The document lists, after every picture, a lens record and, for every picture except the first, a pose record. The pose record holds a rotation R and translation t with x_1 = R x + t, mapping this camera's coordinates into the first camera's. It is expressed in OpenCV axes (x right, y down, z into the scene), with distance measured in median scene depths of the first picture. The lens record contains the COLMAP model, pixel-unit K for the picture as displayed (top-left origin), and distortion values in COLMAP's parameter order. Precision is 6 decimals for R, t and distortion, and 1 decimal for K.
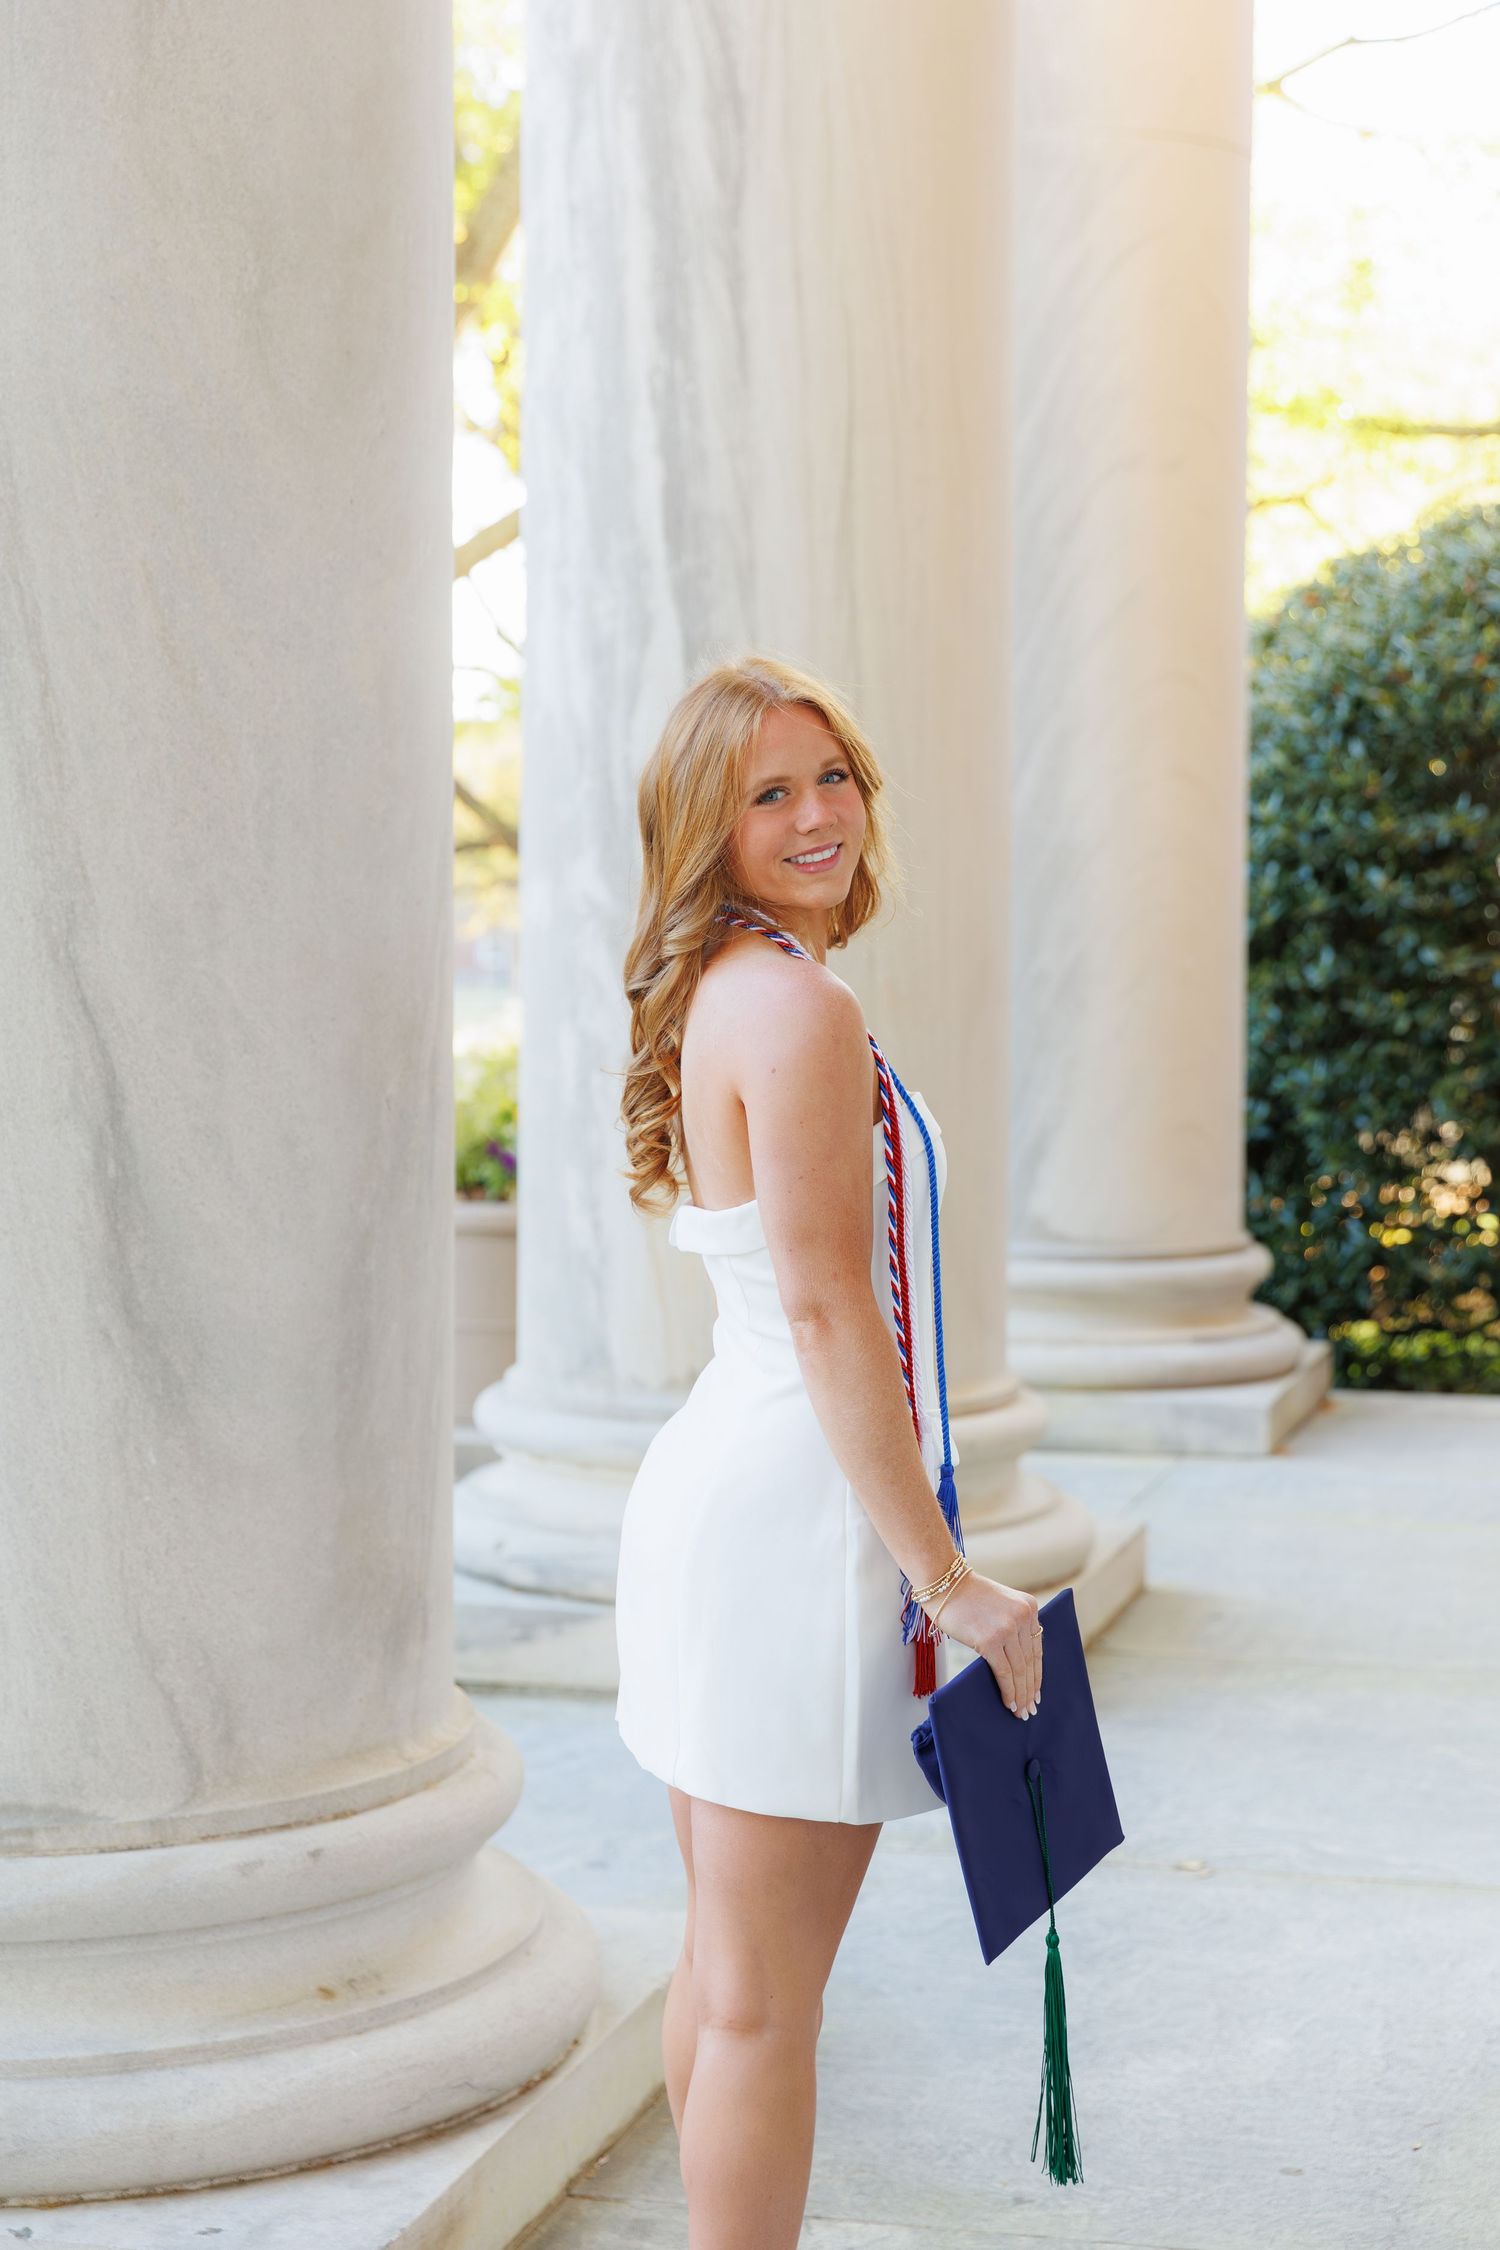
lens RADIAL K [[3814.0, 0, 764.5], [0, 3814.0, 1120.9], [0, 0, 1]] dist [-0.005405, 0.176687]
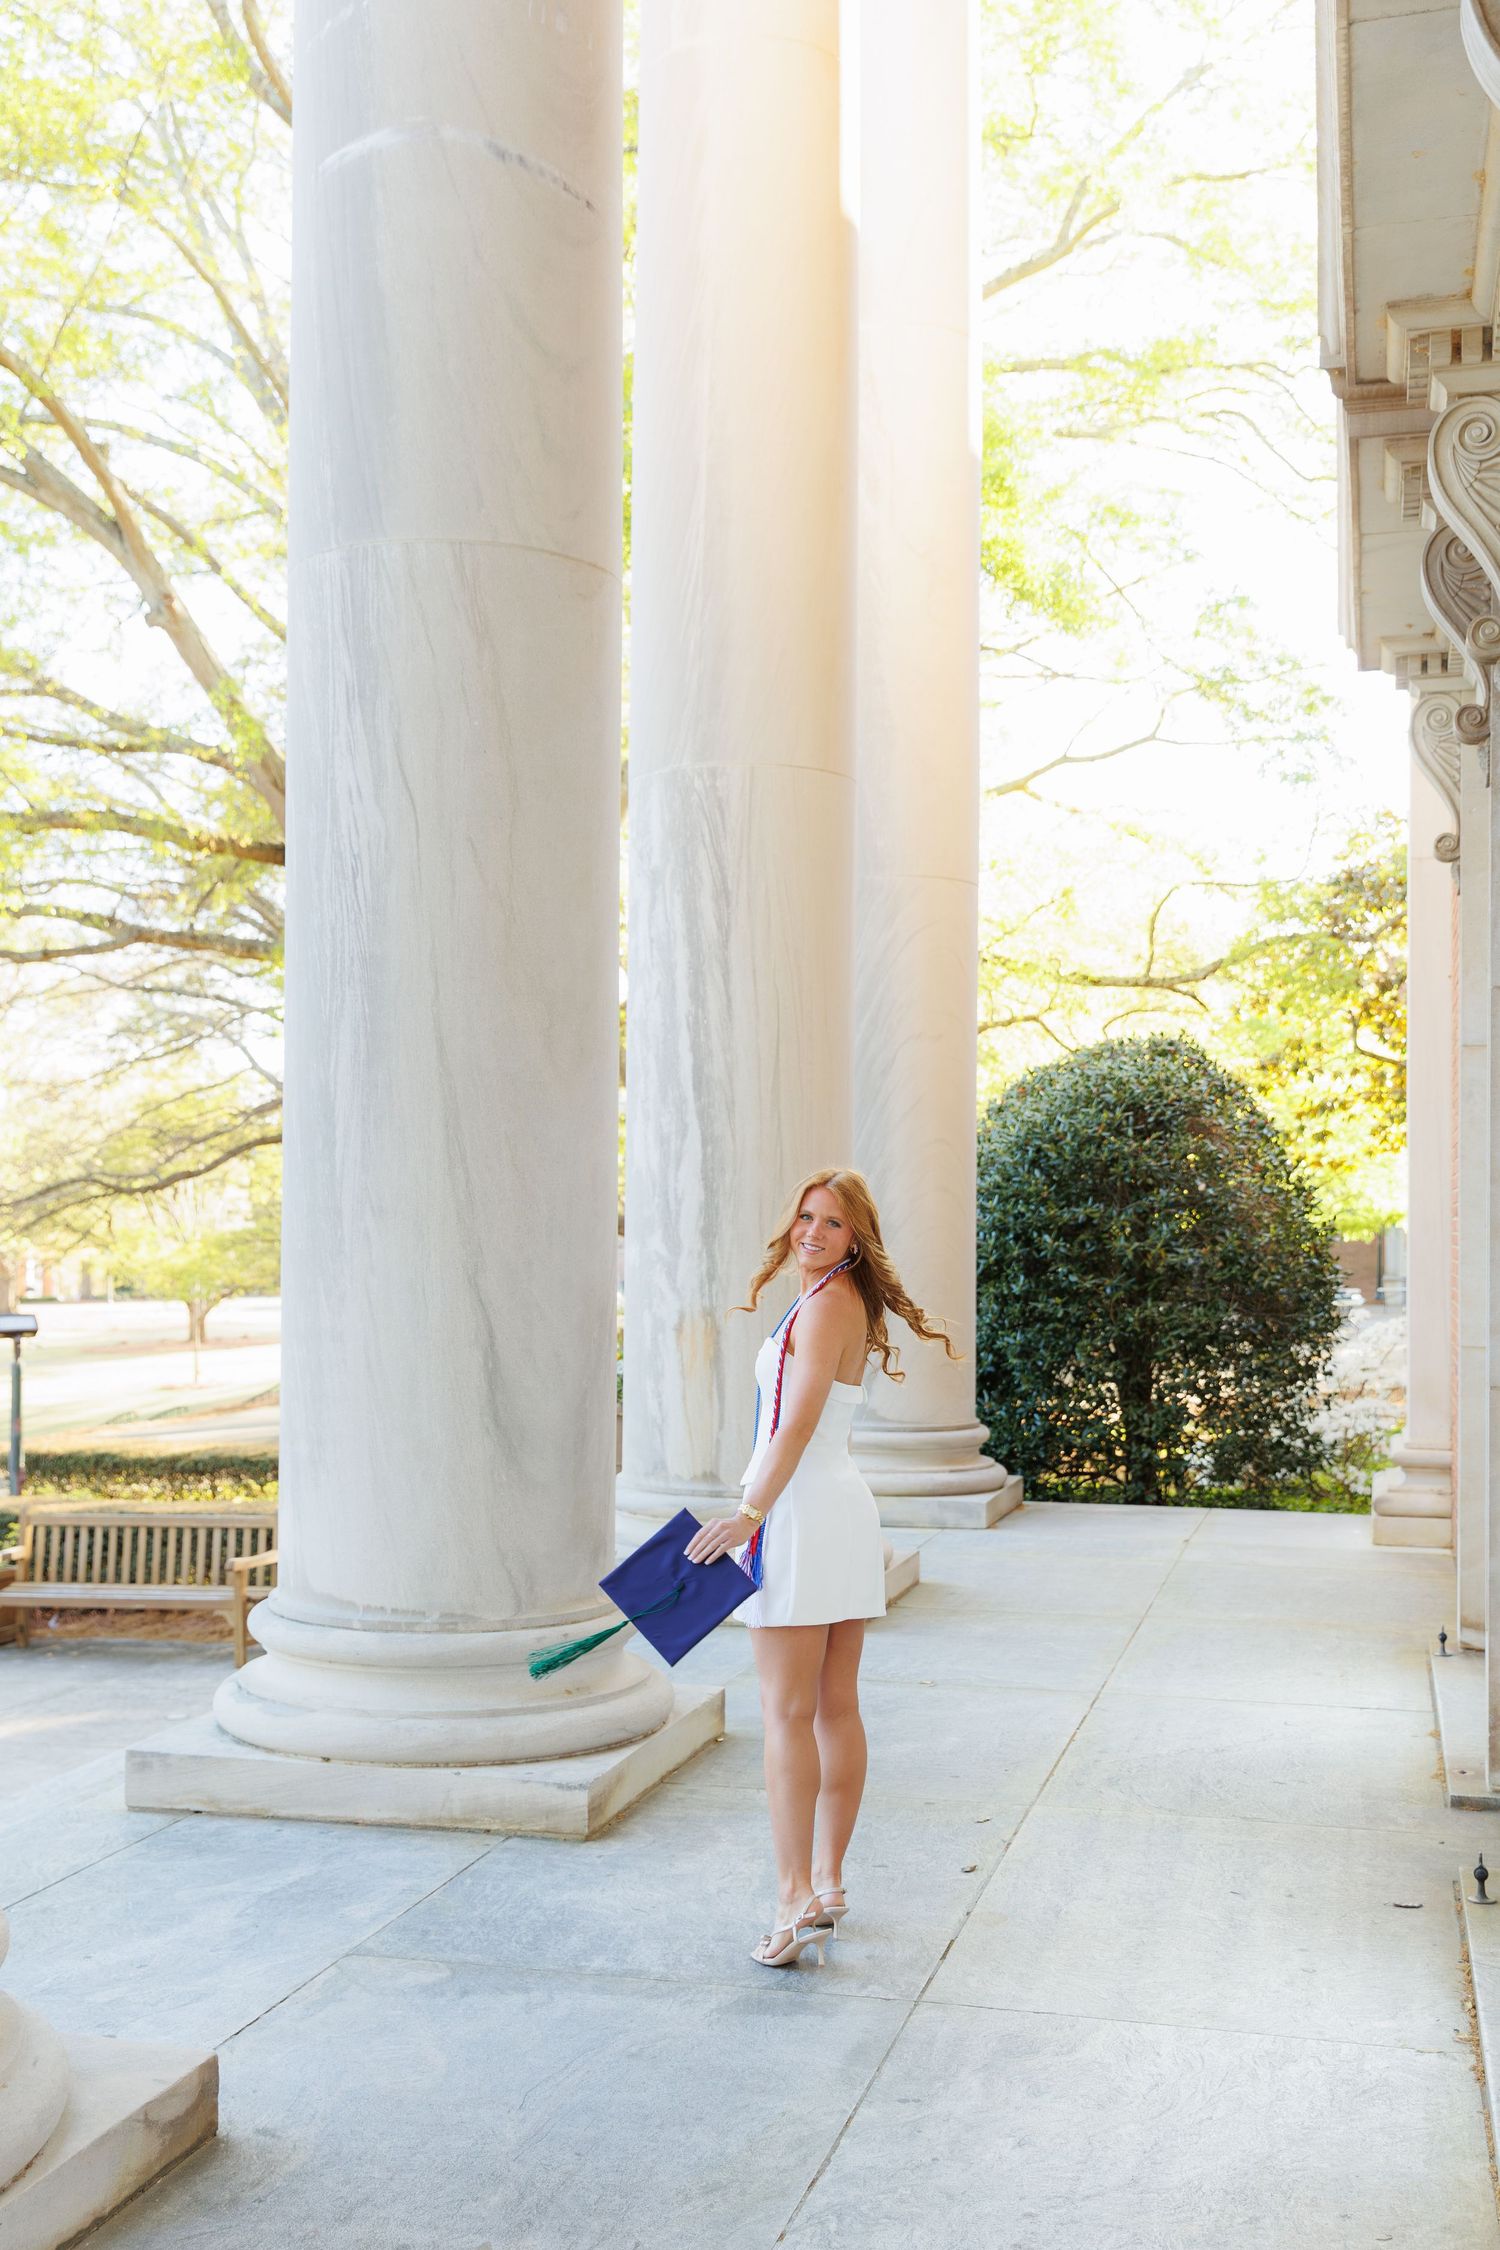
lens RADIAL K [[2516.4, 0, 807.3], [0, 2516.4, 1153.7], [0, 0, 1]] dist [-0.004011, 0.038269]
pose [[0.999488, 0.002913, 0.031860, -0.006648], [-0.000020, 0.995903, -0.090433, 0.014810], [-0.031993, 0.090386, 0.995393, -0.438268]]
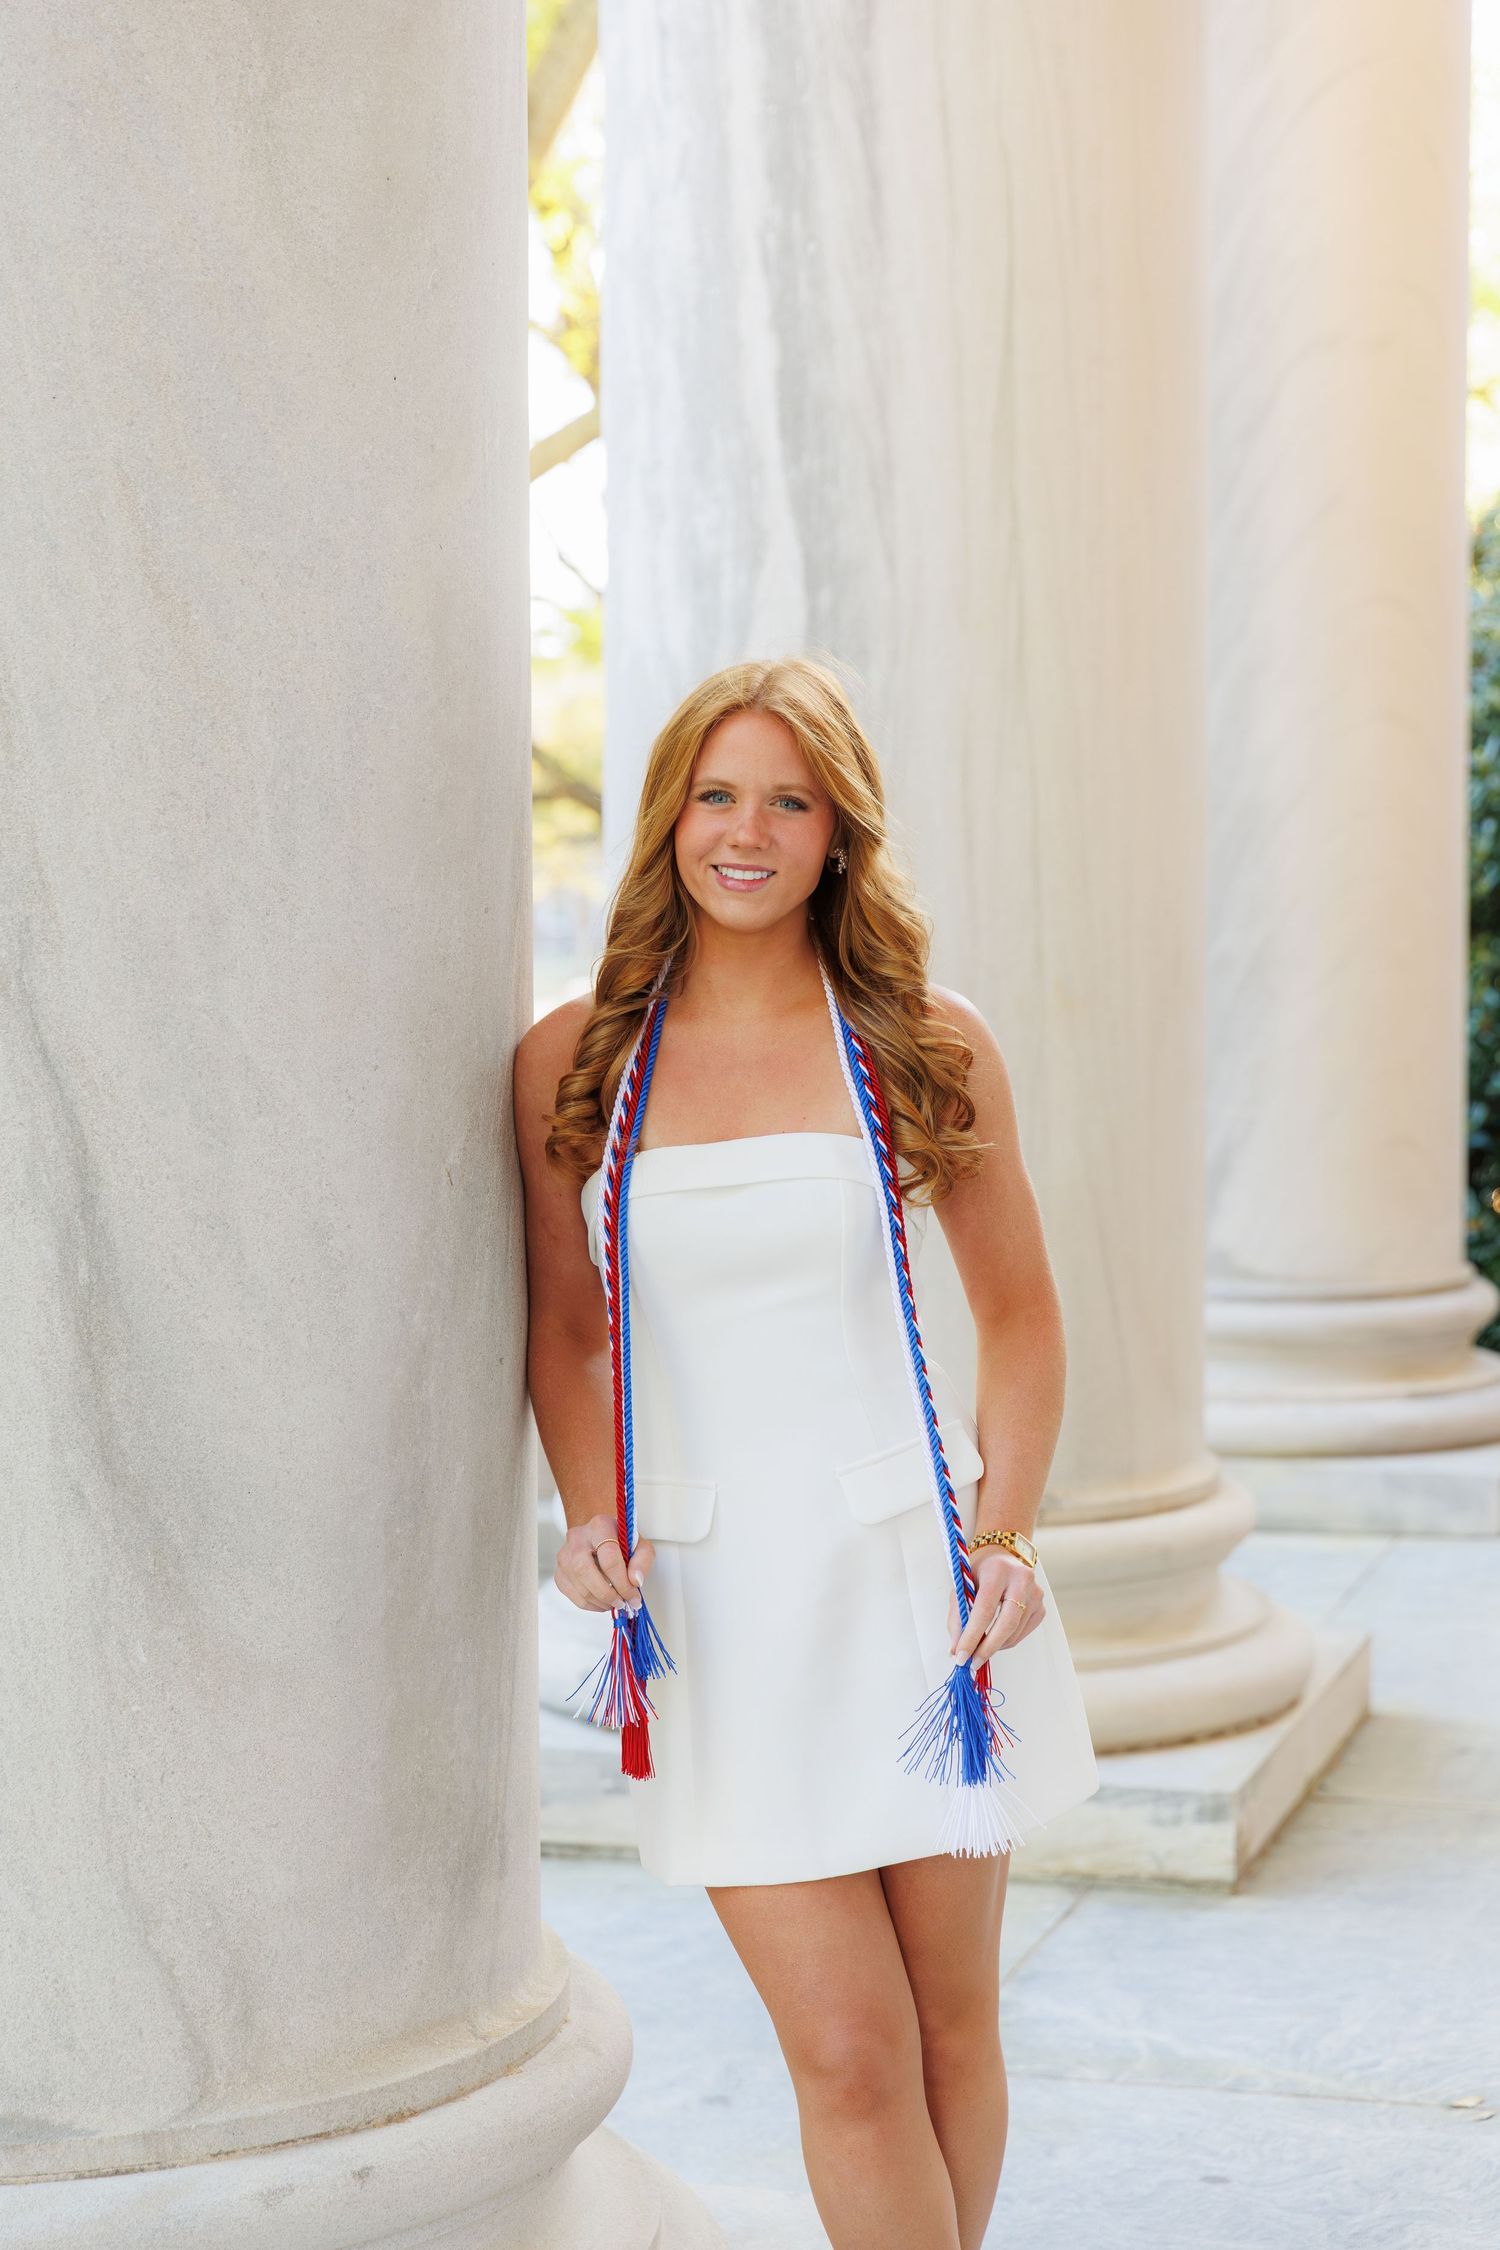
lens RADIAL K [[4189.7, 0, 756.0], [0, 4189.7, 1168.9], [0, 0, 1]] dist [-0.018920, 0.260073]
pose [[0.999710, -0.006913, -0.023060, -0.011972], [0.007332, 0.999809, 0.018118, -0.013199], [0.022930, -0.018282, 0.999570, 0.109257]]
